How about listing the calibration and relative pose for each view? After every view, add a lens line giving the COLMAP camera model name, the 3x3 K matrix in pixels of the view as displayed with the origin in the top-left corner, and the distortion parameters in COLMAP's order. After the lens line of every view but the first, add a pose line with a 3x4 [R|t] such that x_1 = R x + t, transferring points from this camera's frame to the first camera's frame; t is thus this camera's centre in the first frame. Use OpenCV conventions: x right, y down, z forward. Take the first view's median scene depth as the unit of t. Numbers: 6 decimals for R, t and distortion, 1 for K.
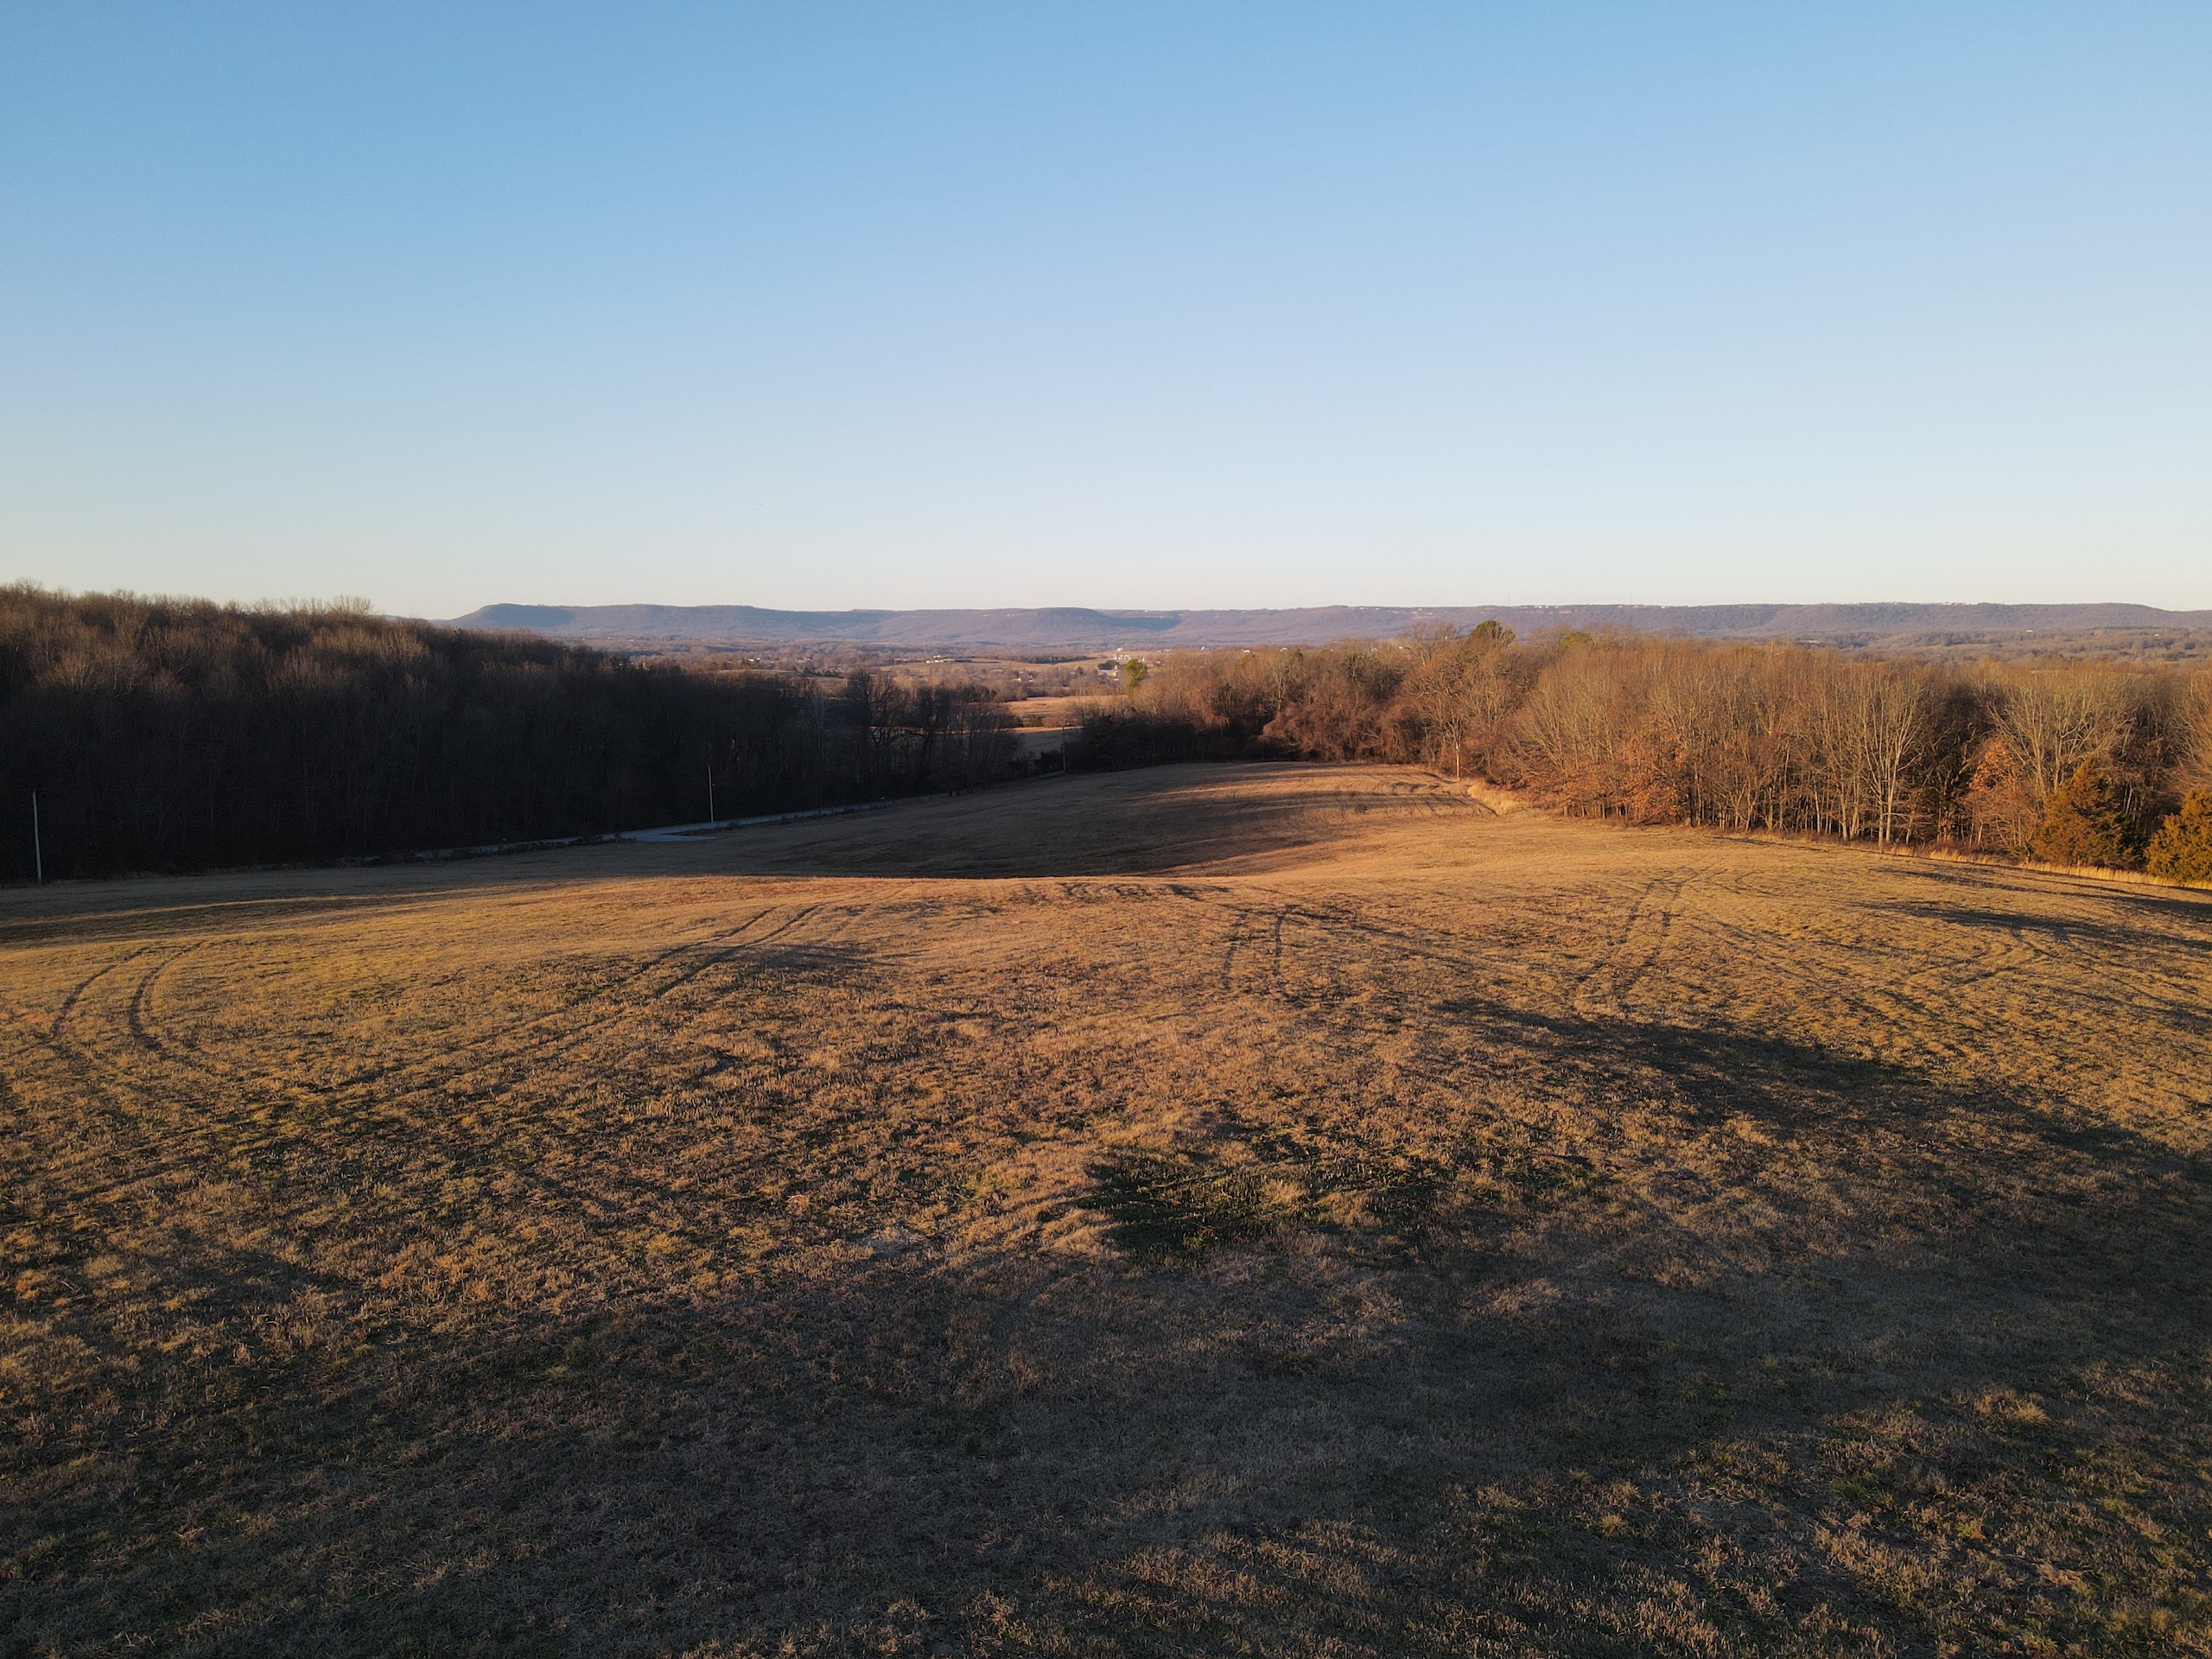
lens RADIAL K [[1650.4, 0, 1094.8], [0, 1650.4, 833.1], [0, 0, 1]] dist [0.023488, -0.003225]
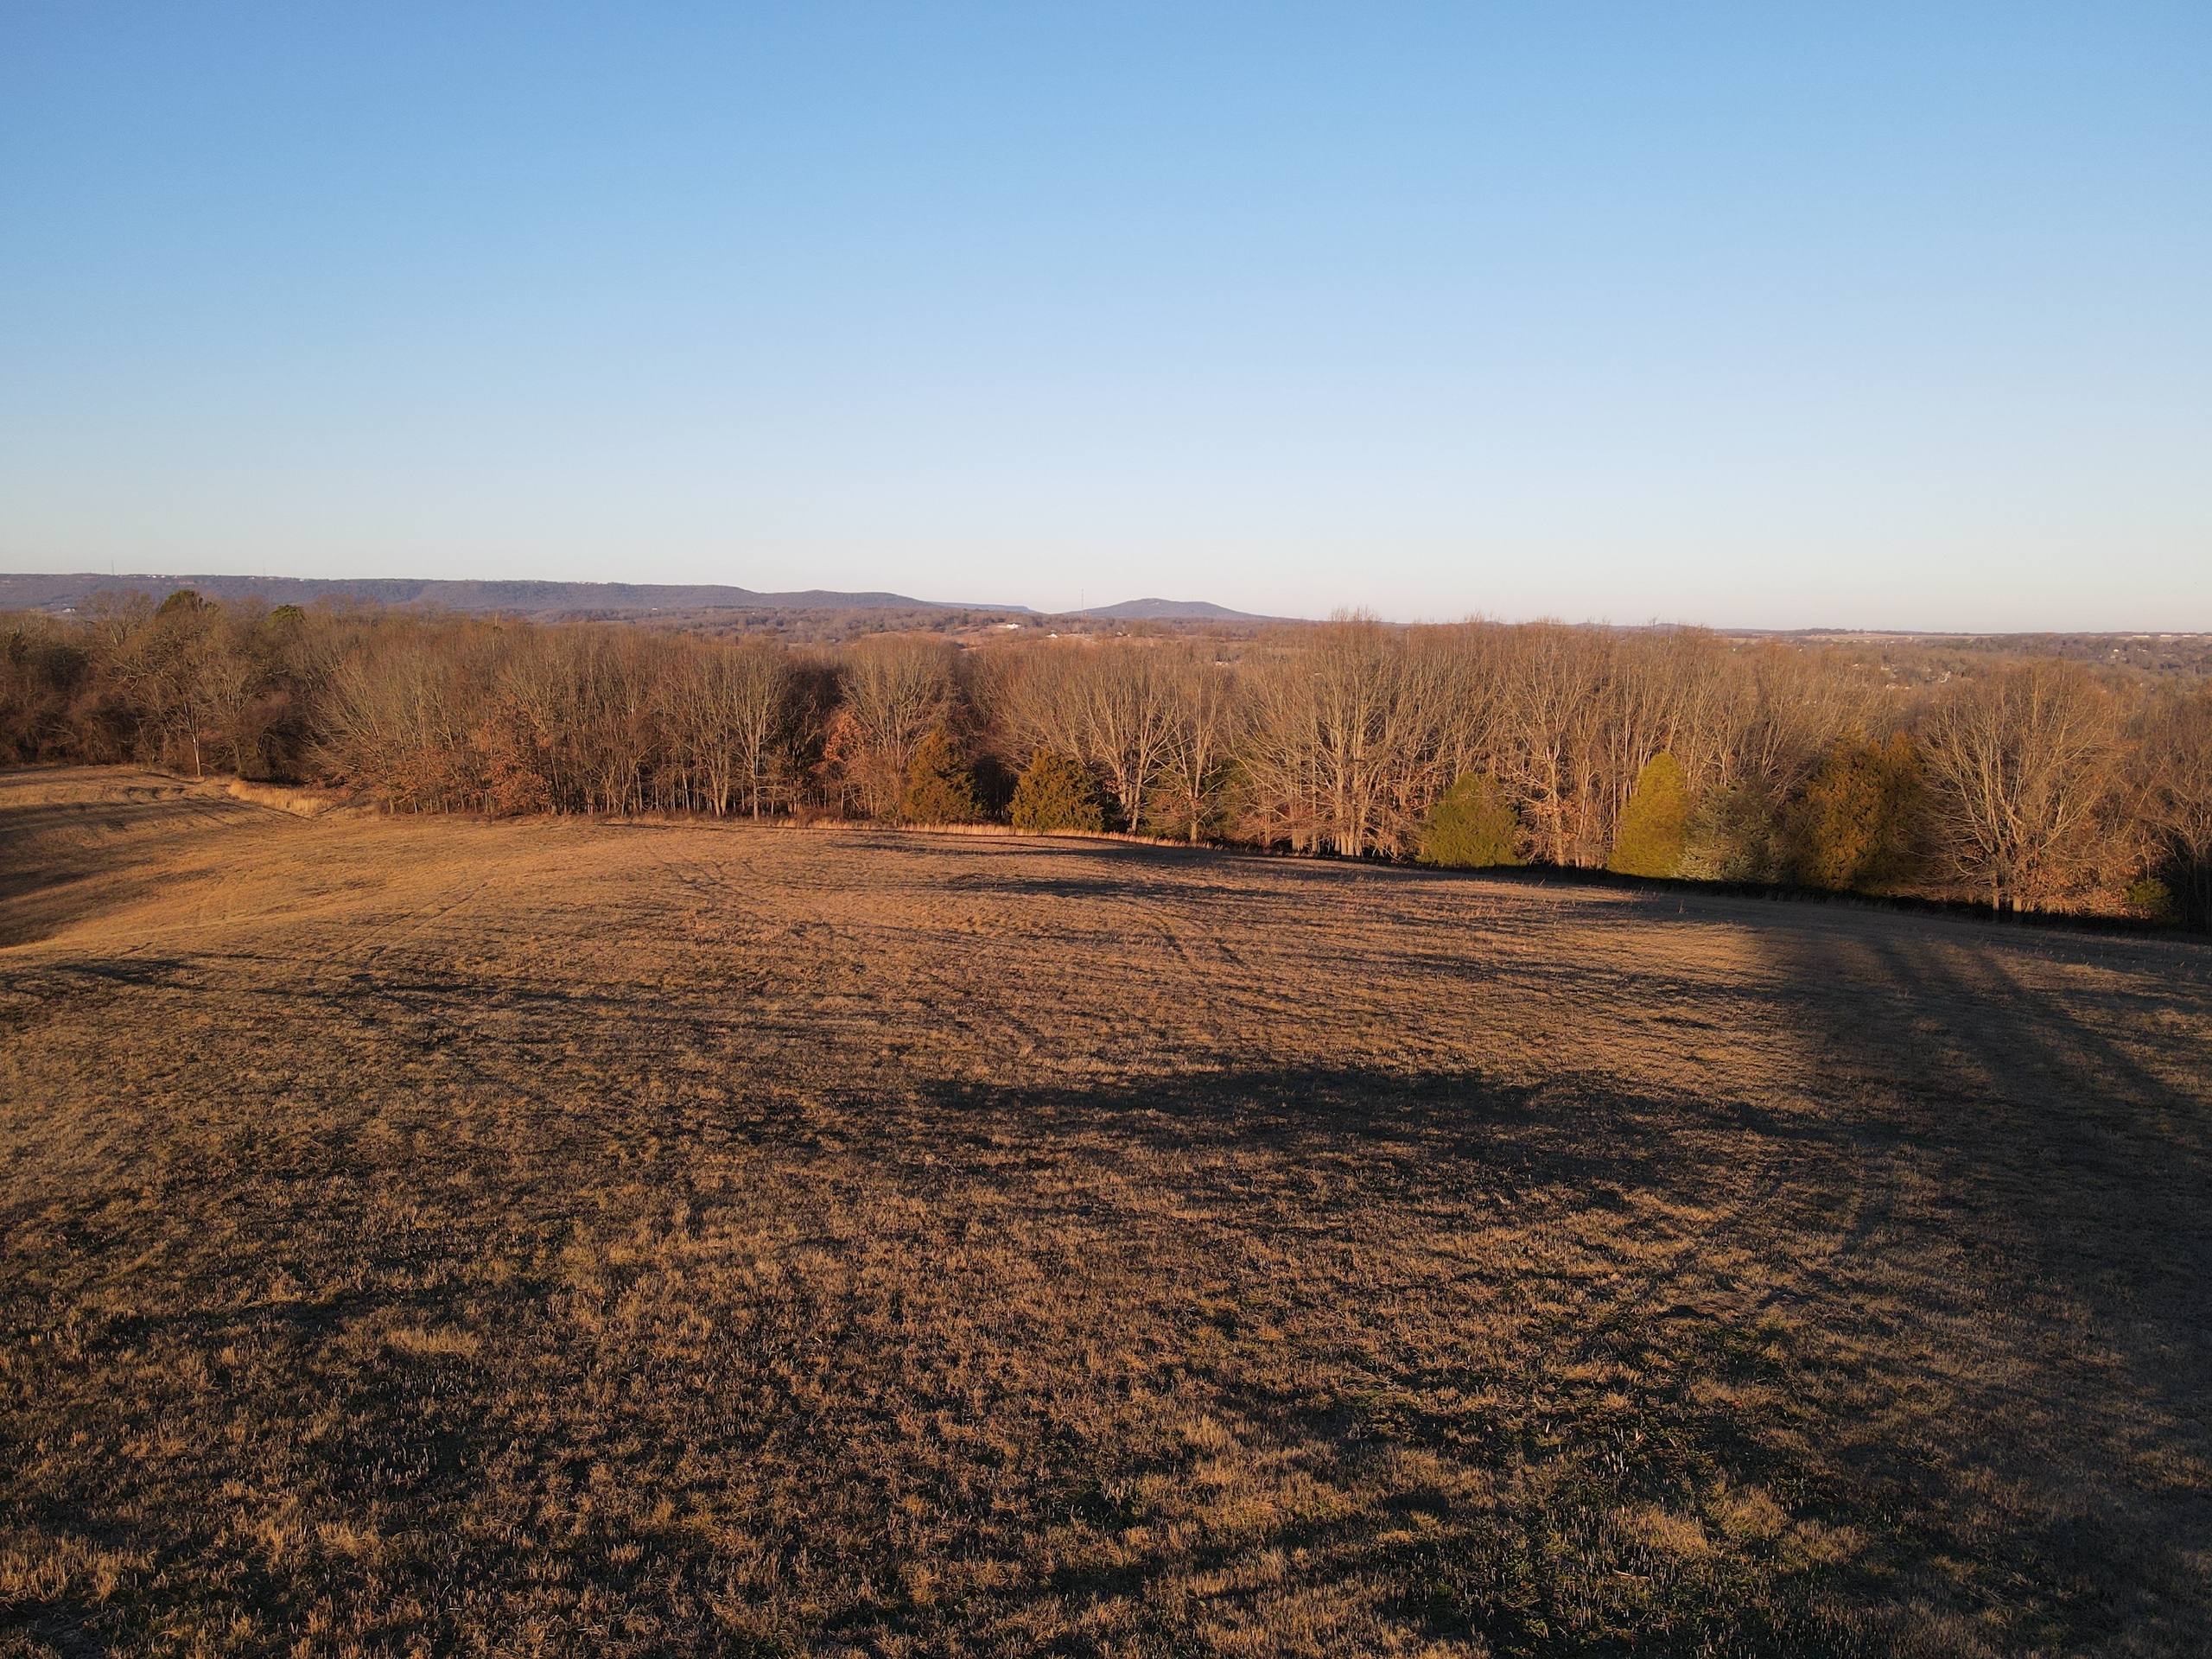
lens RADIAL K [[1650.4, 0, 1114.9], [0, 1650.4, 828.7], [0, 0, 1]] dist [0.023488, -0.003225]
pose [[0.705102, -0.086939, 0.703757, -0.074725], [0.078369, 0.995930, 0.044514, -0.013428], [-0.704762, 0.023766, 0.709045, 0.124939]]
